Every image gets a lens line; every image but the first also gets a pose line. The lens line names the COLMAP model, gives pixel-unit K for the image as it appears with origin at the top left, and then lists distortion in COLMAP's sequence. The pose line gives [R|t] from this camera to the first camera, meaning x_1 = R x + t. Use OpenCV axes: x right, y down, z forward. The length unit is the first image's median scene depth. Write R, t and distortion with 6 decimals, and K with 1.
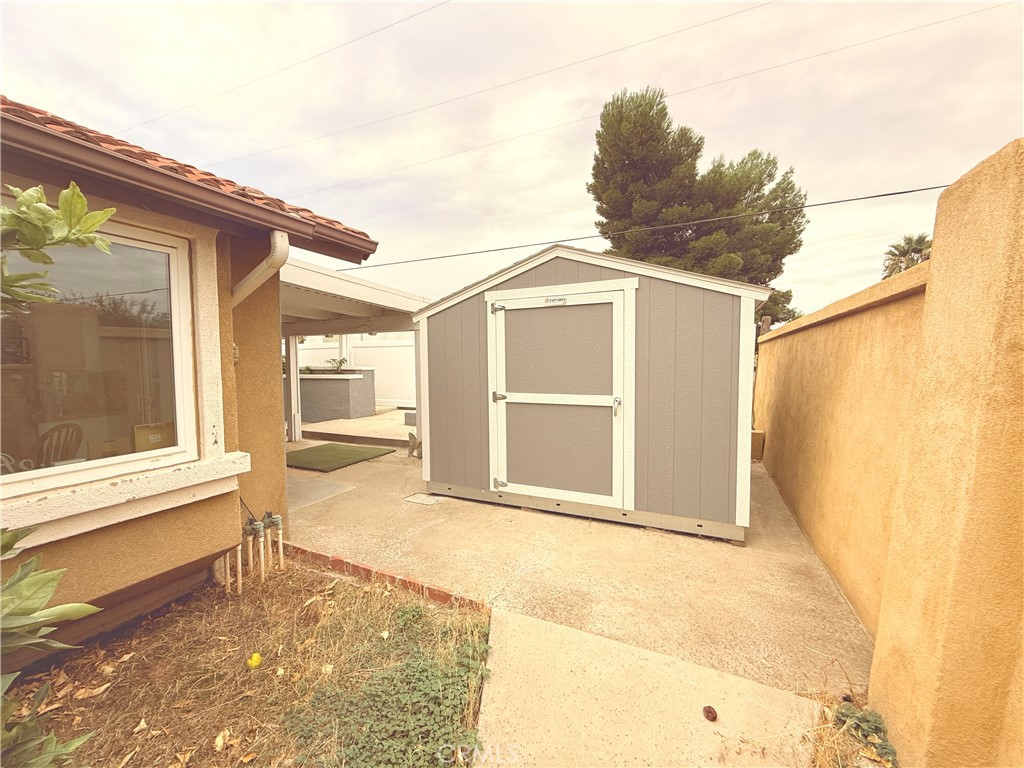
lens RADIAL K [[407.0, 0, 507.0], [0, 407.0, 392.2], [0, 0, 1]] dist [-0.002313, 0.000433]
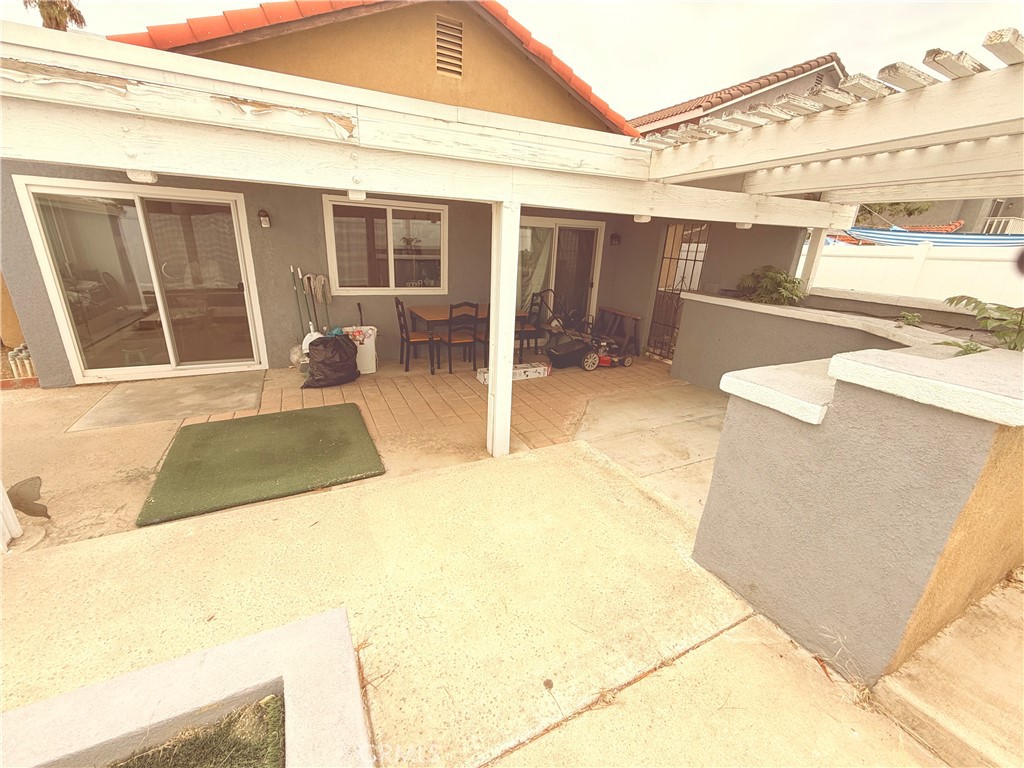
lens RADIAL K [[407.0, 0, 508.6], [0, 407.0, 382.7], [0, 0, 1]] dist [-0.002313, 0.000433]
pose [[-0.617306, 0.230579, -0.752175, -0.171681], [-0.099956, 0.925350, 0.365700, -0.100938], [0.780347, 0.300933, -0.548176, 1.038751]]
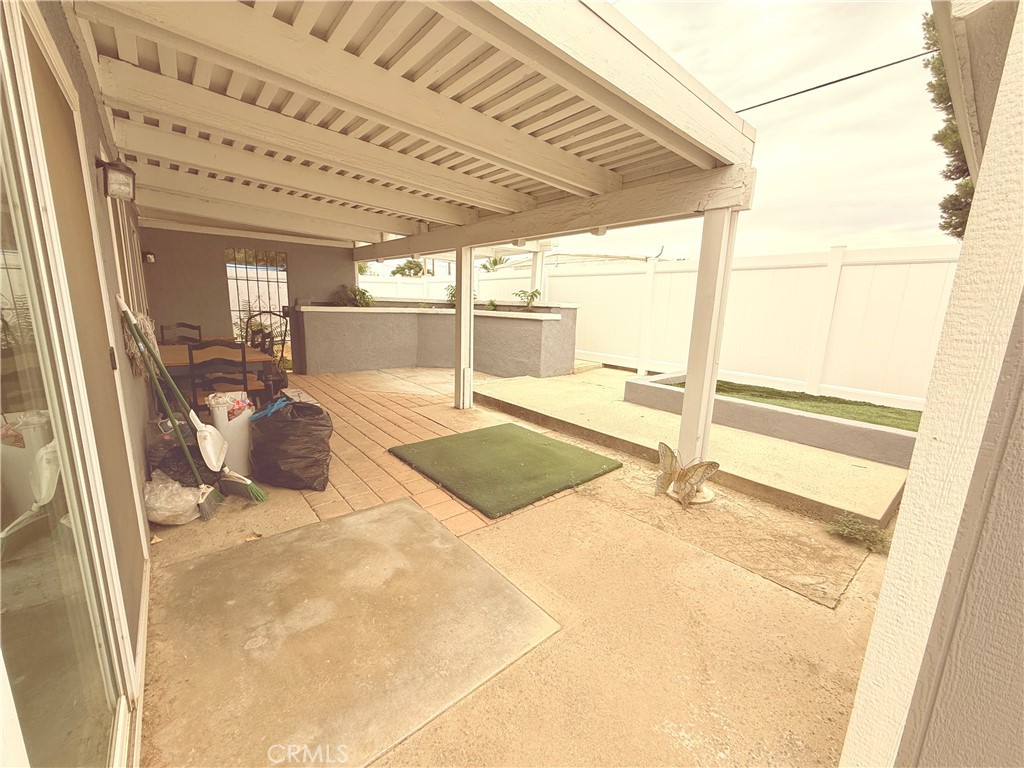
lens RADIAL K [[407.0, 0, 505.0], [0, 407.0, 383.1], [0, 0, 1]] dist [-0.002313, 0.000433]
pose [[0.901526, 0.112738, -0.417781, -0.148844], [-0.063418, 0.989463, 0.130156, -0.012462], [0.428053, -0.090844, 0.899176, 0.352908]]
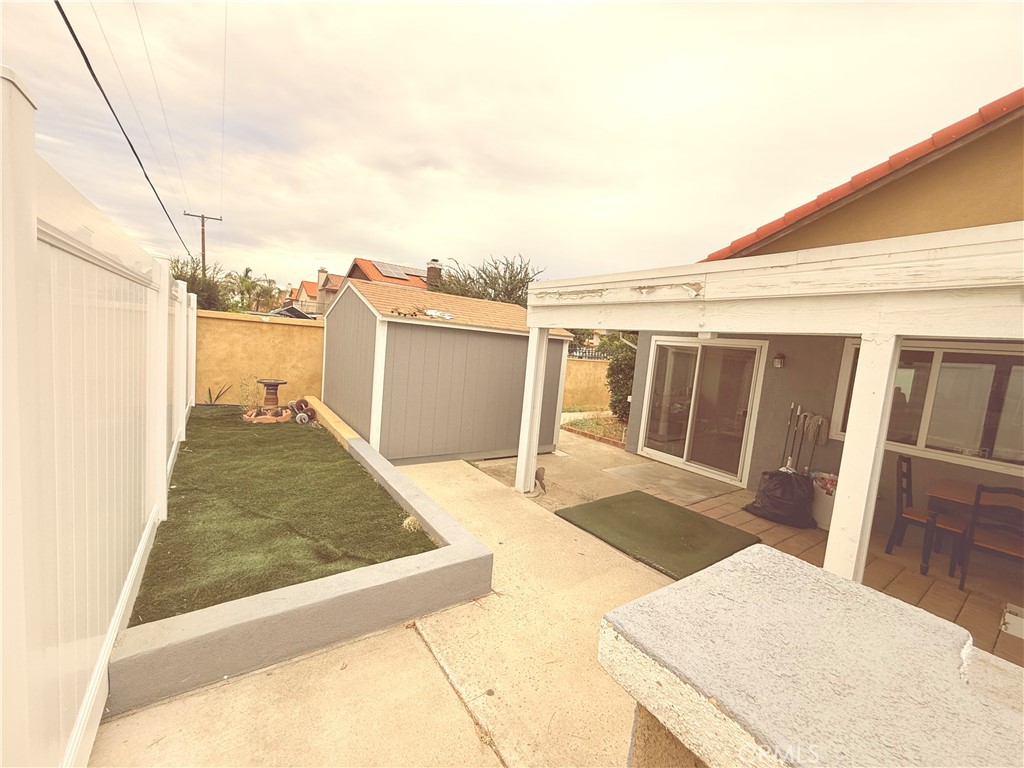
lens RADIAL K [[407.0, 0, 511.2], [0, 407.0, 384.3], [0, 0, 1]] dist [-0.002313, 0.000433]
pose [[-0.870827, -0.122524, 0.476076, -0.361784], [-0.052189, 0.986011, 0.158299, -0.112268], [-0.488811, 0.113005, -0.865039, 1.148693]]
